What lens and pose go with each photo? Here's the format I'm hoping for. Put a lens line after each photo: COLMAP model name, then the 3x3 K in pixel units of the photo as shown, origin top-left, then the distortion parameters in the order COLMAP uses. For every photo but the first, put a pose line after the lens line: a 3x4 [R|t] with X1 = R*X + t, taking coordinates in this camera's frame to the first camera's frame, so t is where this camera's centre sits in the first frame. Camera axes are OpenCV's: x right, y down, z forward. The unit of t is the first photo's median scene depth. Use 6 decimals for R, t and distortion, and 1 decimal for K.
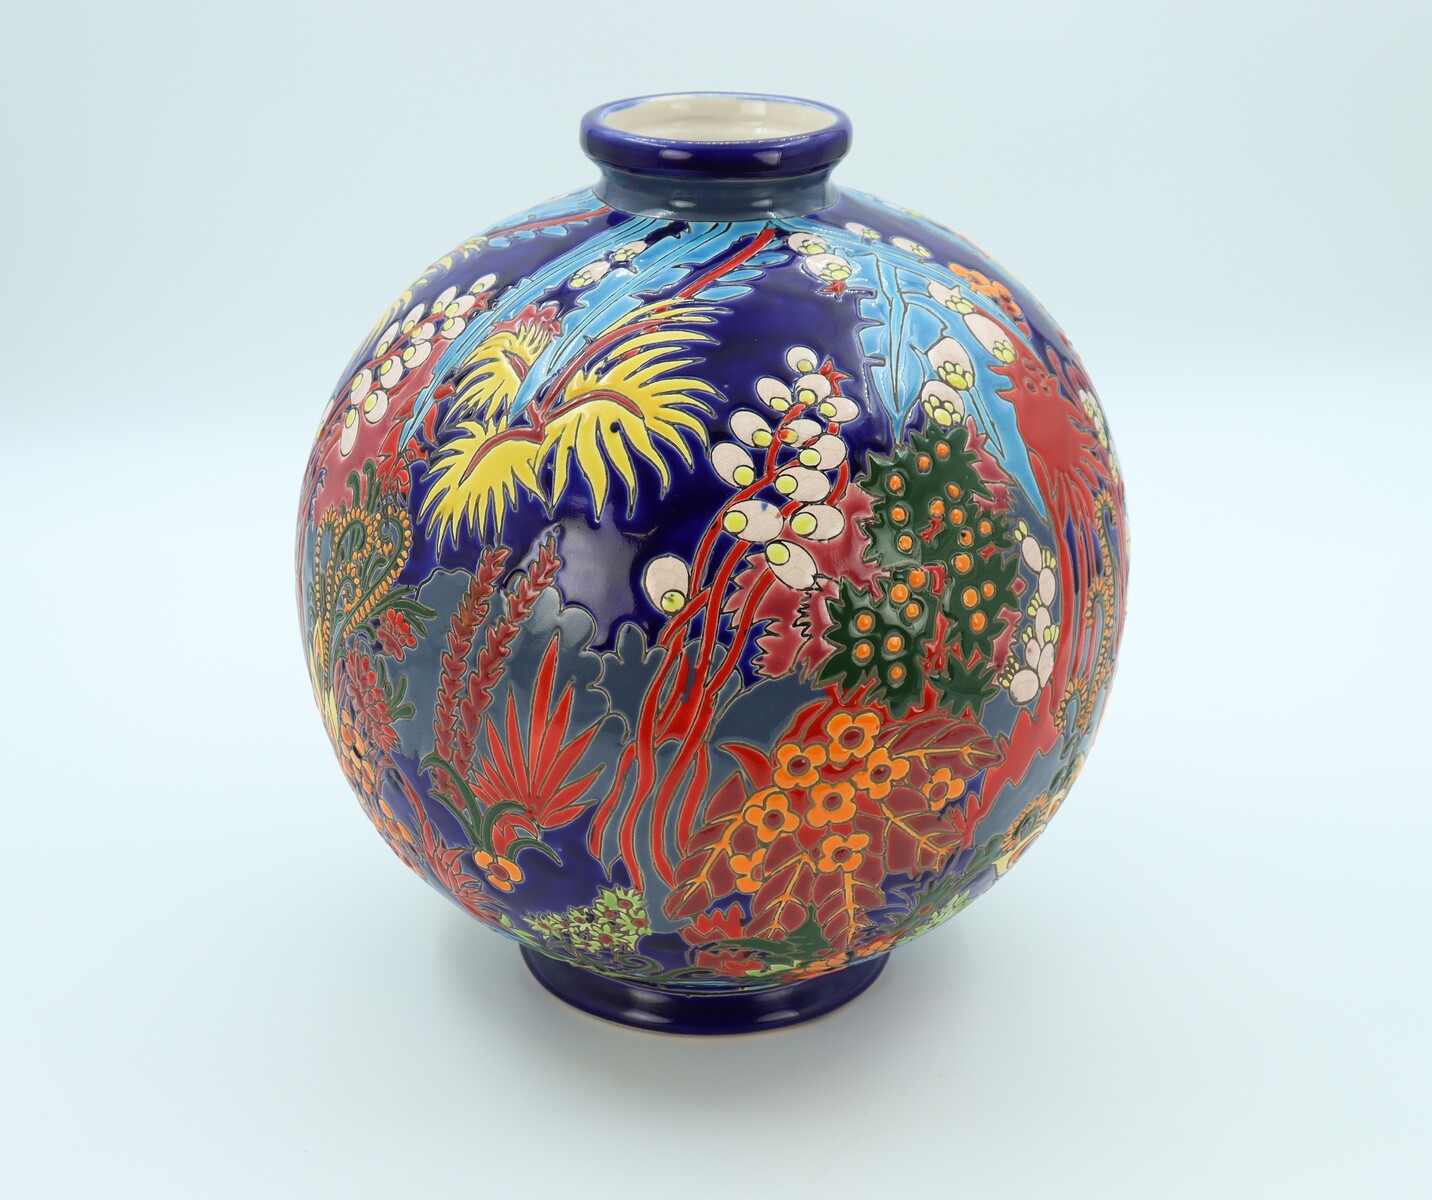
lens RADIAL K [[2570.5, 0, 690.5], [0, 2570.5, 642.5], [0, 0, 1]] dist [0.063145, 0.054020]
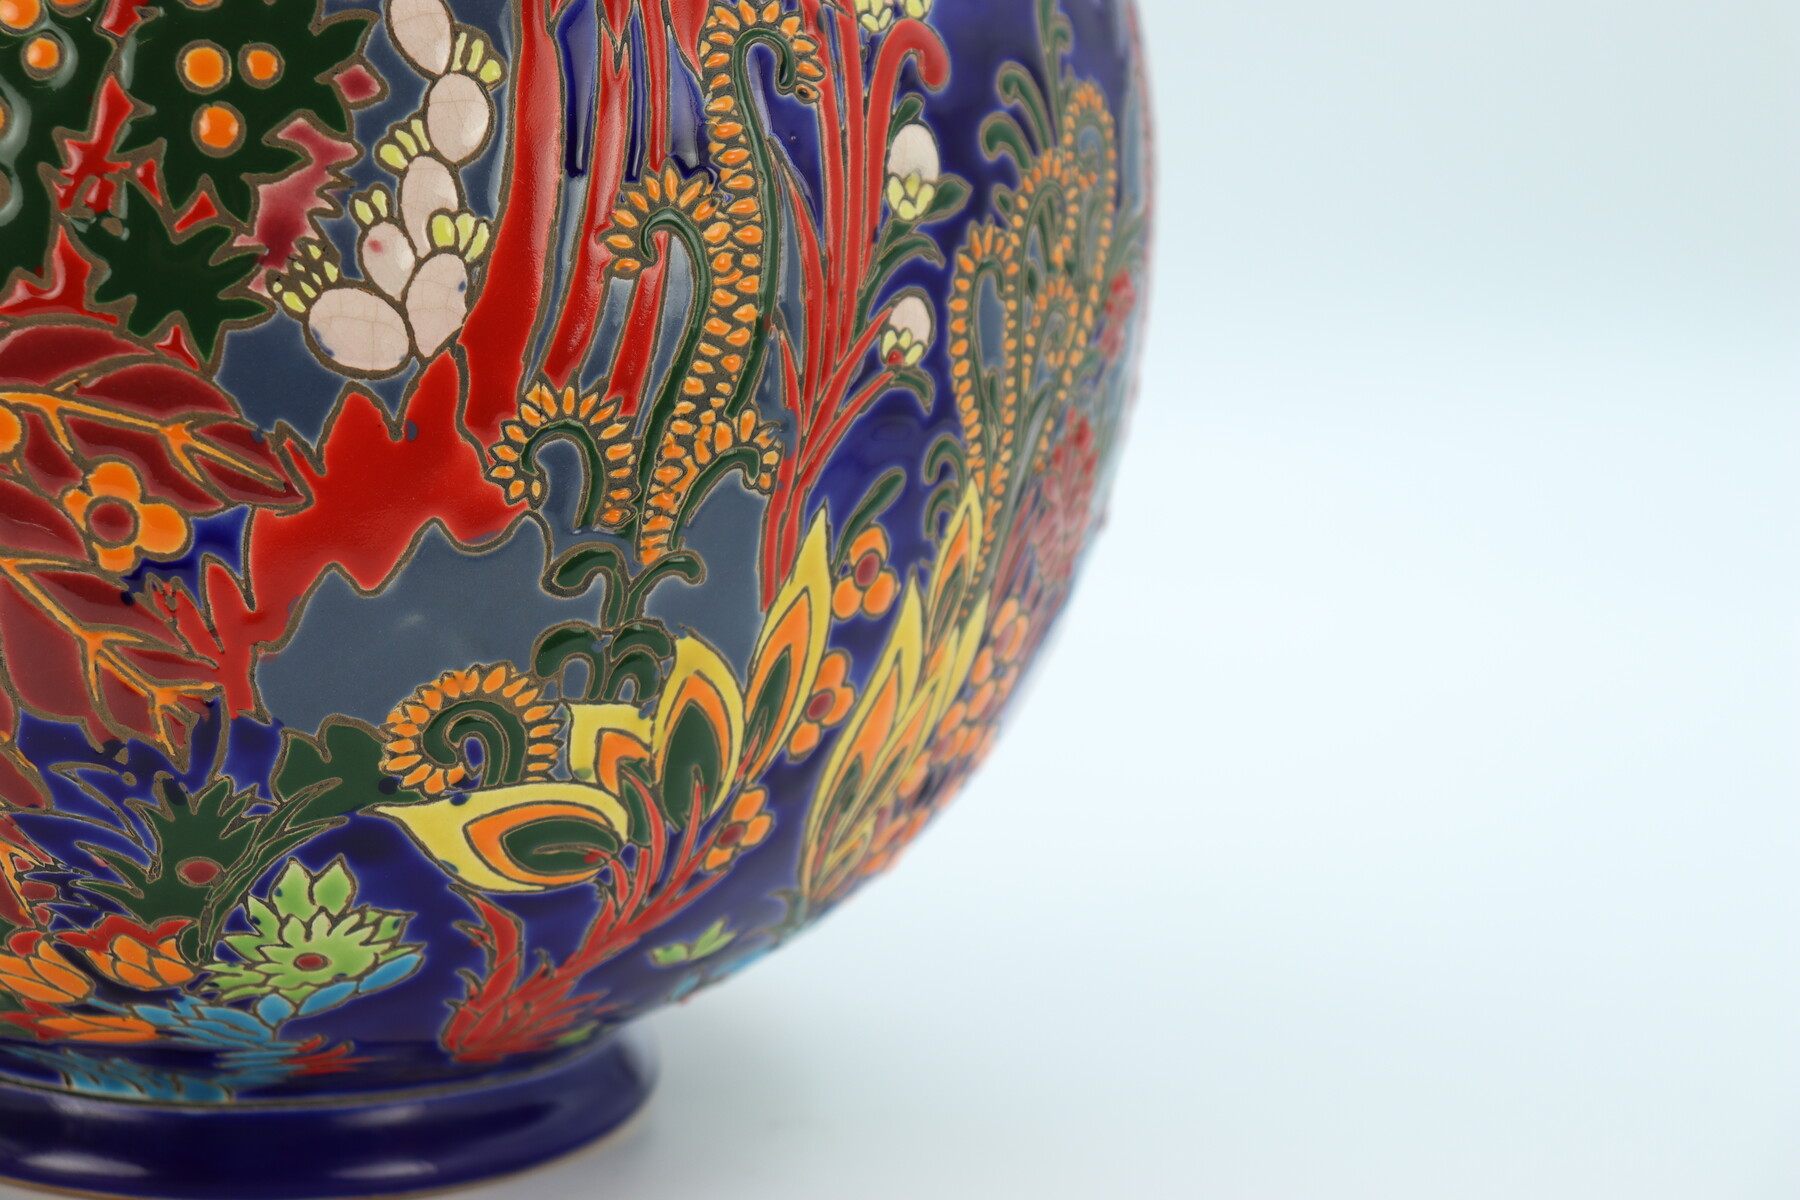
lens RADIAL K [[4211.9, 0, 899.2], [0, 4211.9, 575.2], [0, 0, 1]] dist [0.280799, 0.348604]
pose [[0.856143, 0.147878, -0.495127, 0.571668], [-0.256322, 0.953519, -0.158432, 0.147154], [0.448685, 0.262553, 0.854253, 0.445846]]
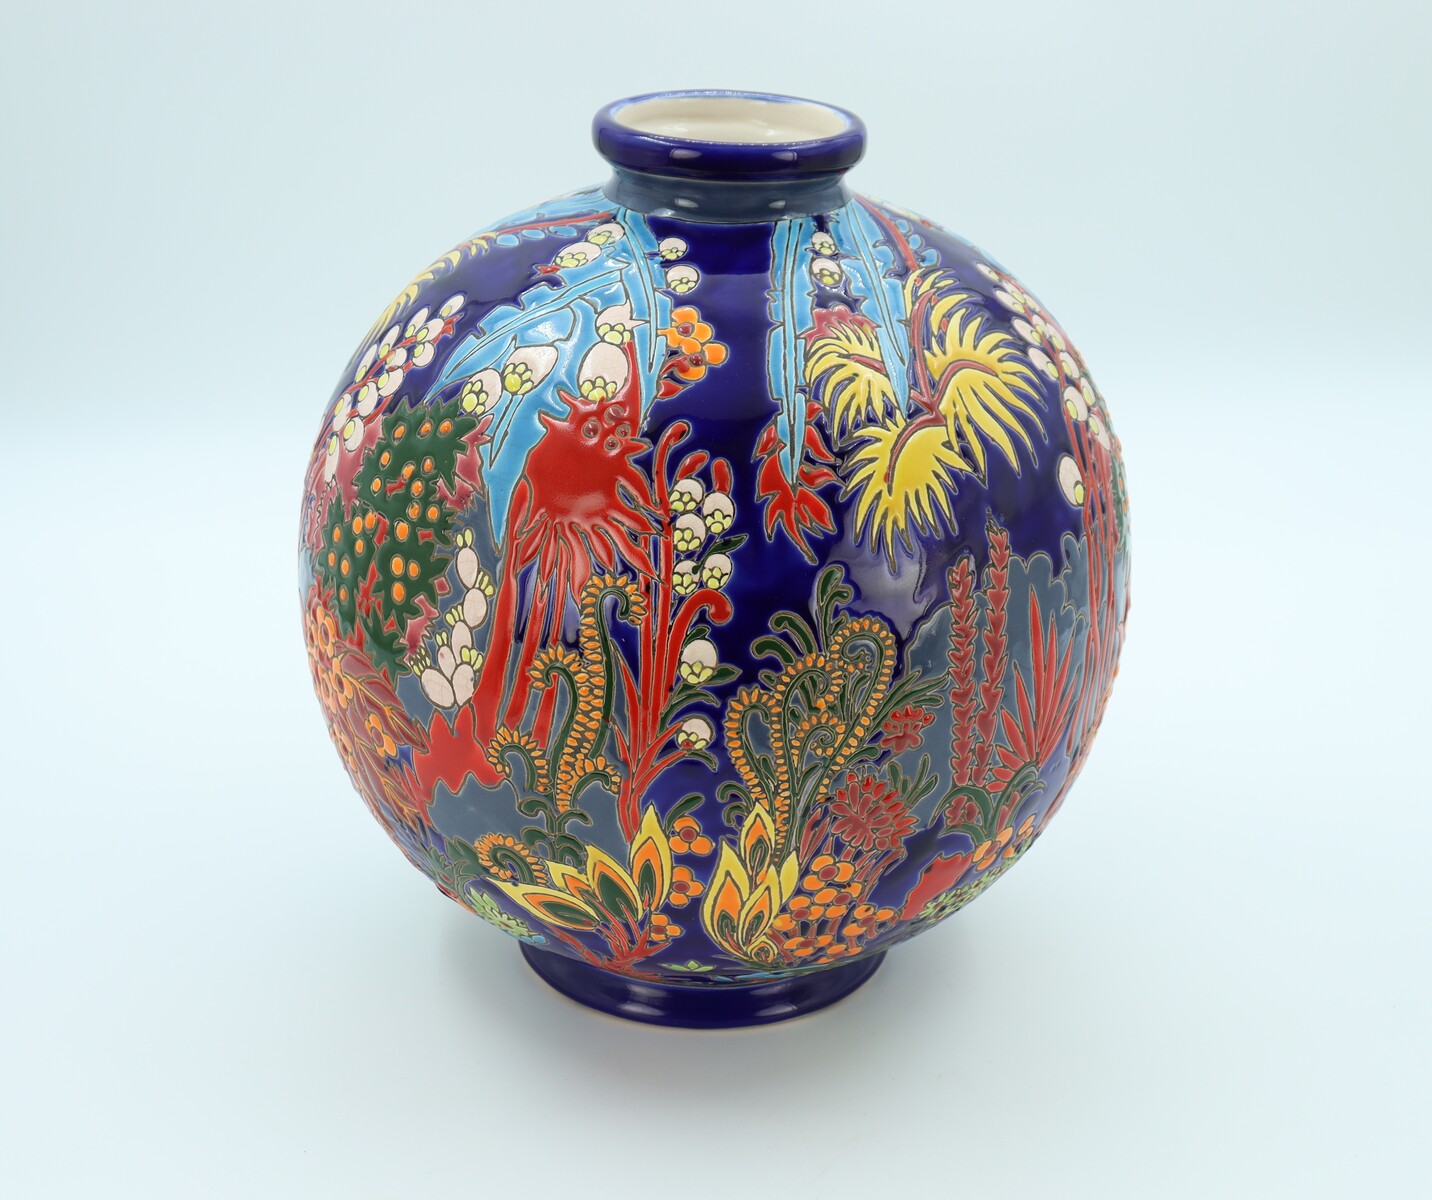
lens RADIAL K [[2578.4, 0, 712.8], [0, 2578.4, 584.4], [0, 0, 1]] dist [0.048500, 0.060238]
pose [[0.193798, 0.368861, -0.909057, 1.048220], [-0.401906, 0.875148, 0.269421, -0.331311], [0.894938, 0.313142, 0.317849, 0.772690]]
